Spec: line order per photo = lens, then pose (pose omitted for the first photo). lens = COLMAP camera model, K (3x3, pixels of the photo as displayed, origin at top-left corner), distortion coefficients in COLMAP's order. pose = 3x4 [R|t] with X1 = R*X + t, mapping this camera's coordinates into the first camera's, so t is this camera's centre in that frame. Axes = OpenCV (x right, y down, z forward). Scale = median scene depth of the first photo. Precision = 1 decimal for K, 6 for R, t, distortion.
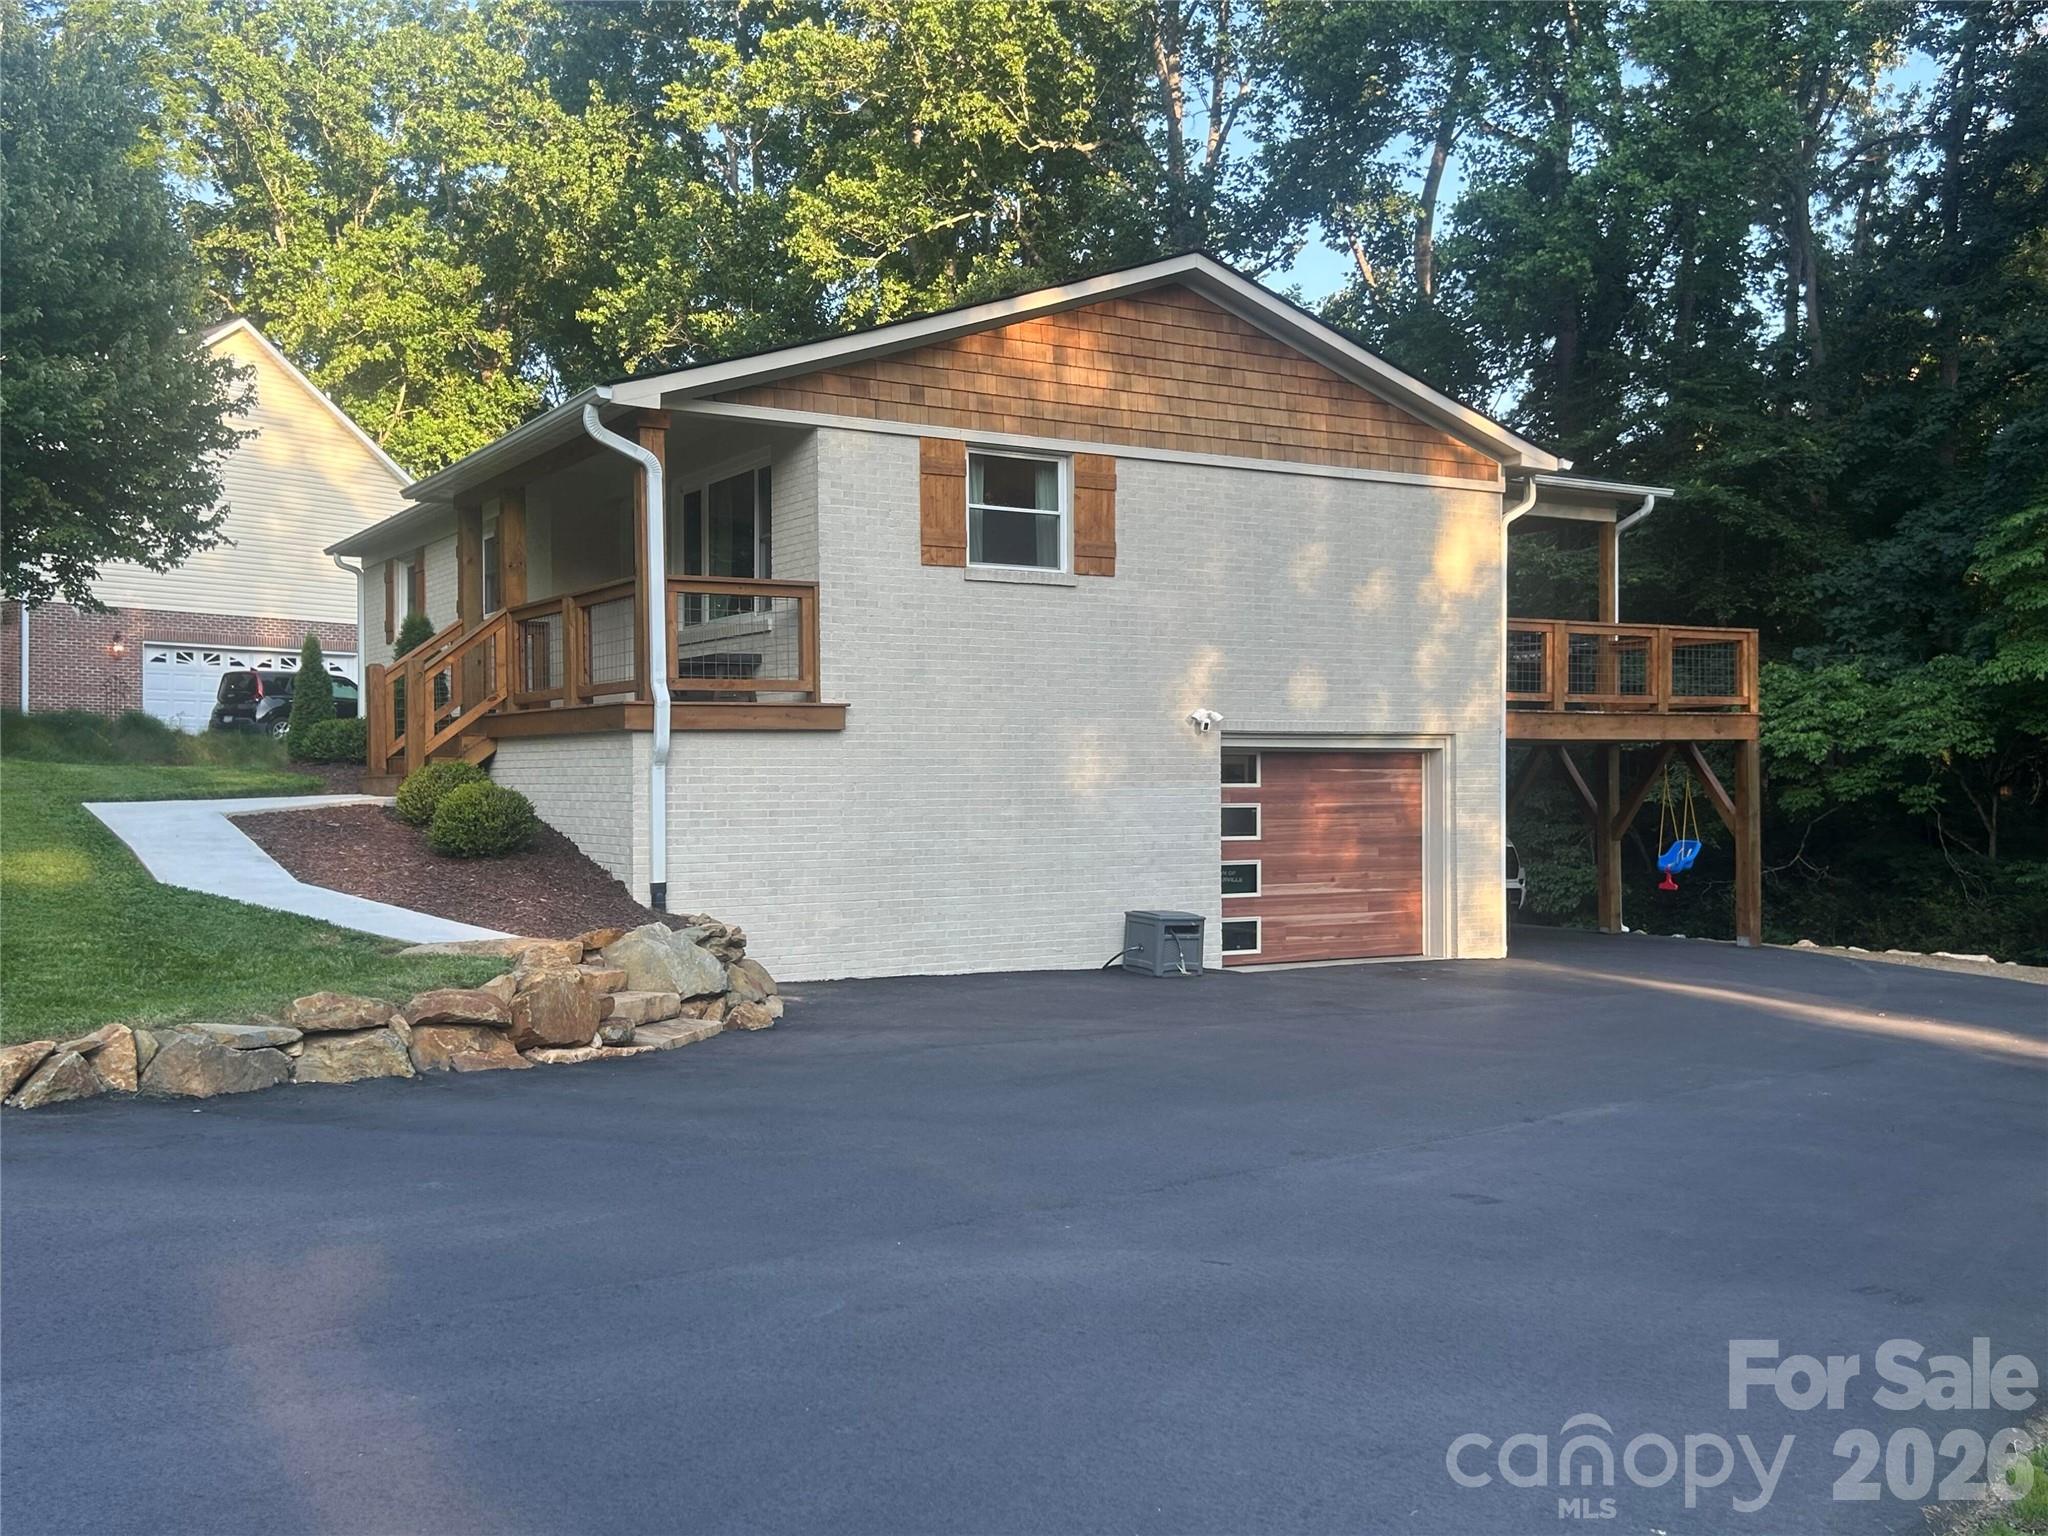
lens RADIAL K [[1902.3, 0, 1024.0], [0, 1902.3, 768.0], [0, 0, 1]] dist [0.082888, -0.128675]
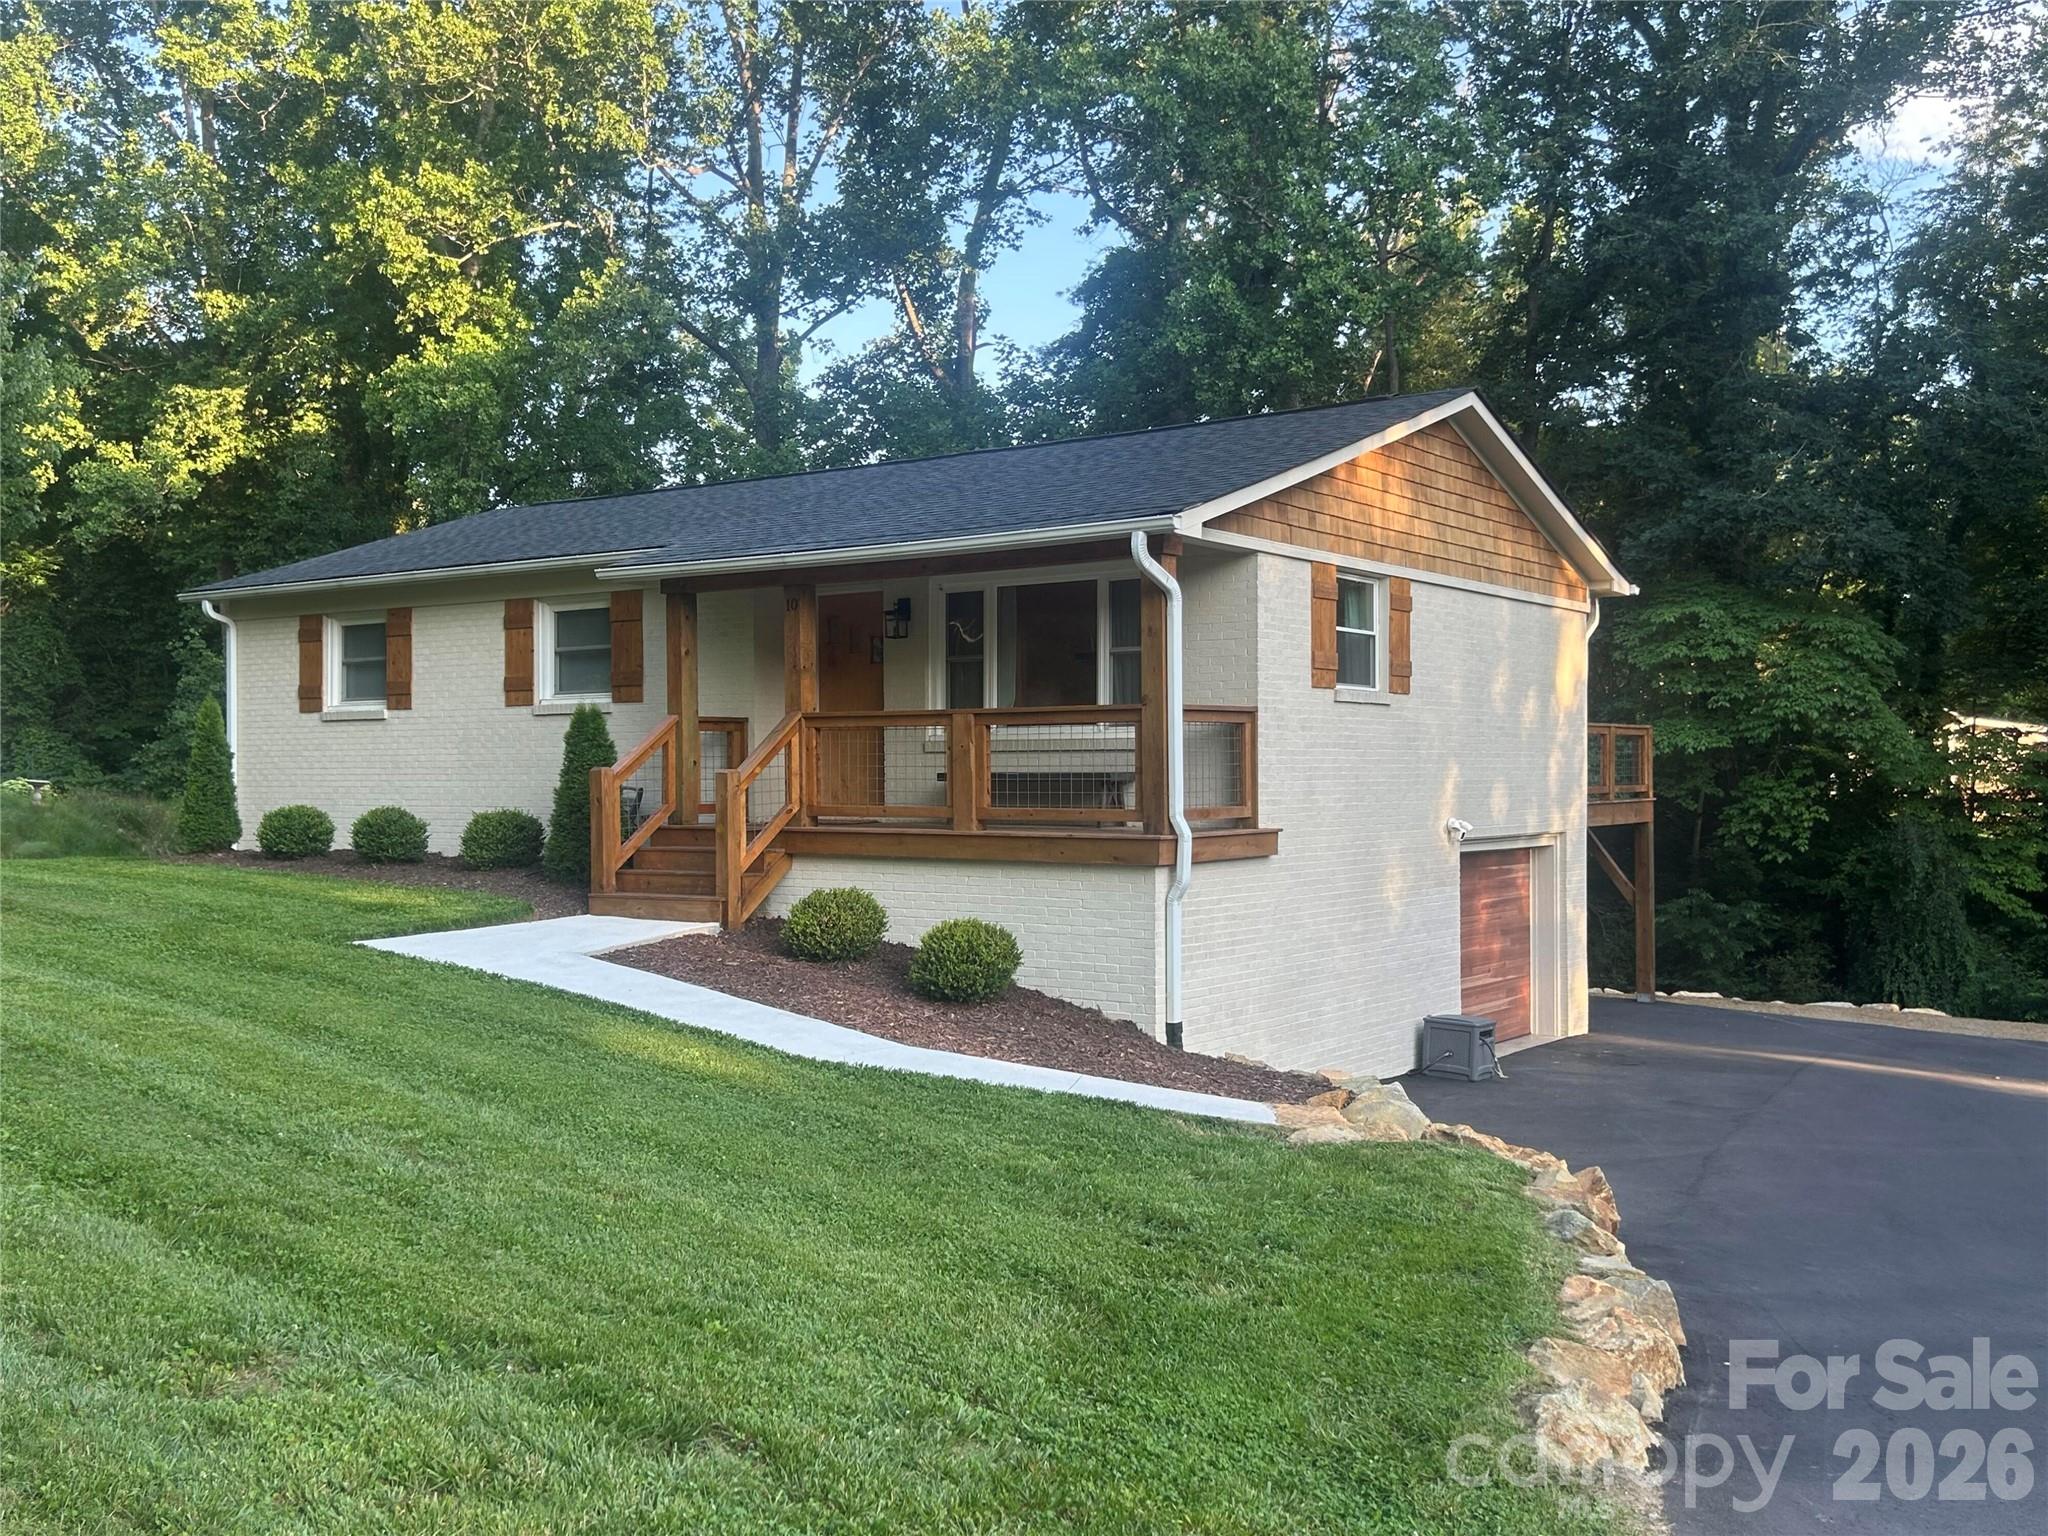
lens RADIAL K [[1902.3, 0, 1024.0], [0, 1902.3, 768.0], [0, 0, 1]] dist [0.082888, -0.128675]
pose [[0.919011, 0.003716, 0.394215, -0.511787], [-0.002902, 0.999992, -0.002662, -0.052536], [-0.394222, 0.001303, 0.919014, 0.113604]]
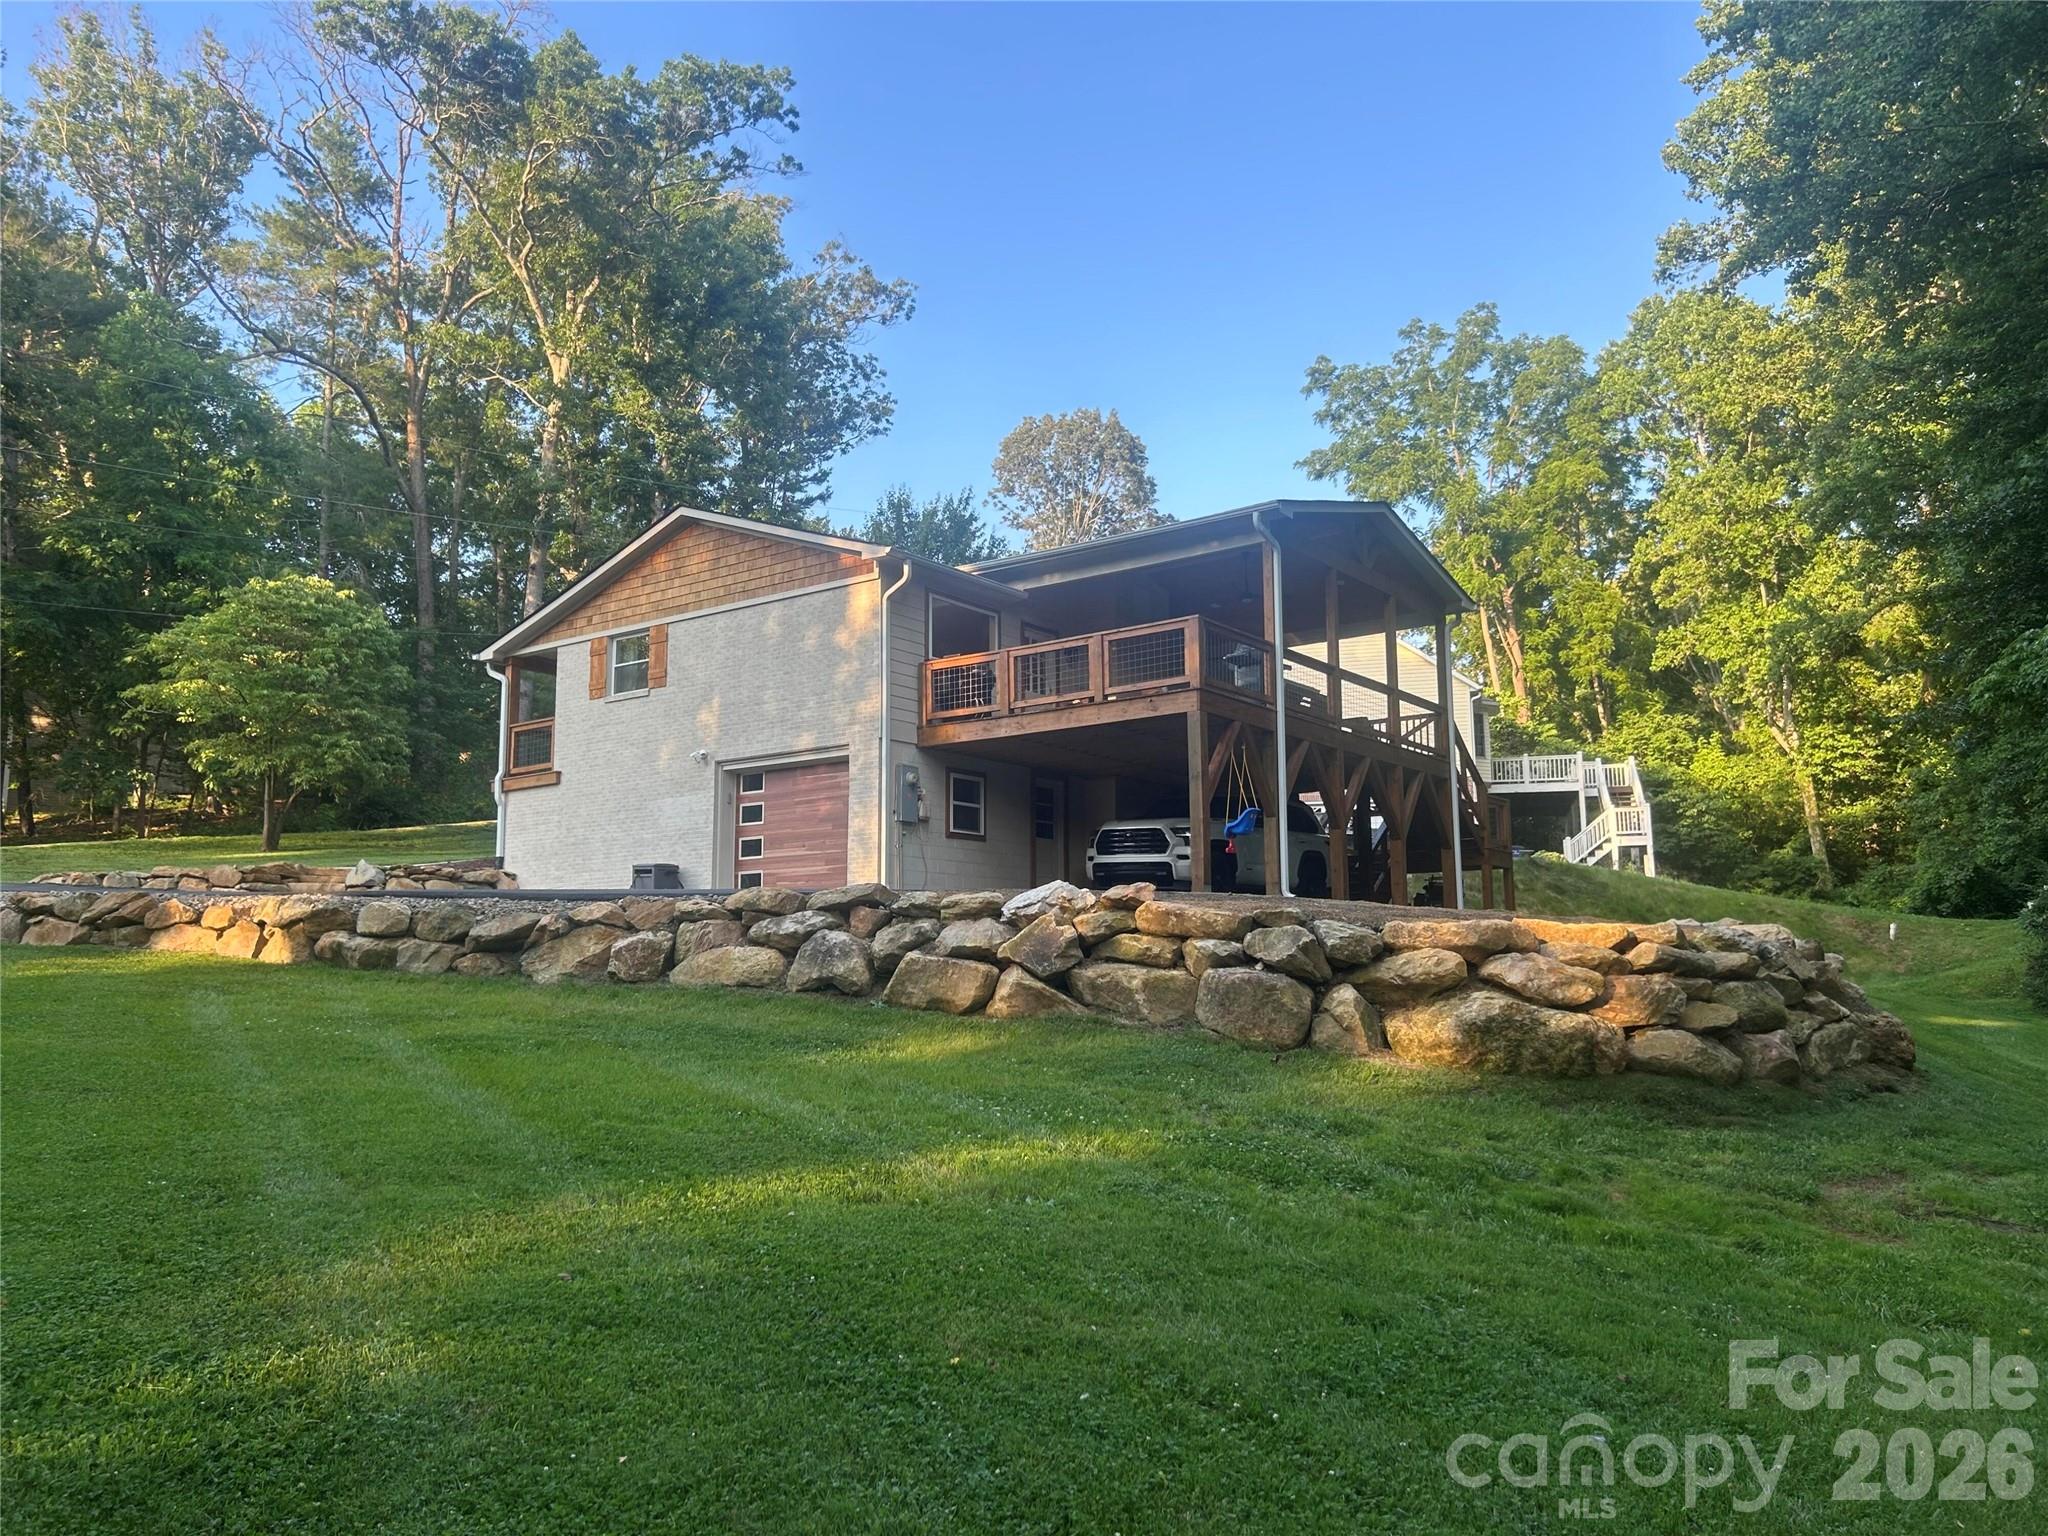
lens RADIAL K [[1549.4, 0, 1024.0], [0, 1549.4, 768.0], [0, 0, 1]] dist [0.065136, 0.000285]
pose [[0.388751, -0.136253, -0.911212, 1.423351], [0.003125, 0.989194, -0.146580, 0.184967], [0.921338, 0.054135, 0.384976, 0.678233]]
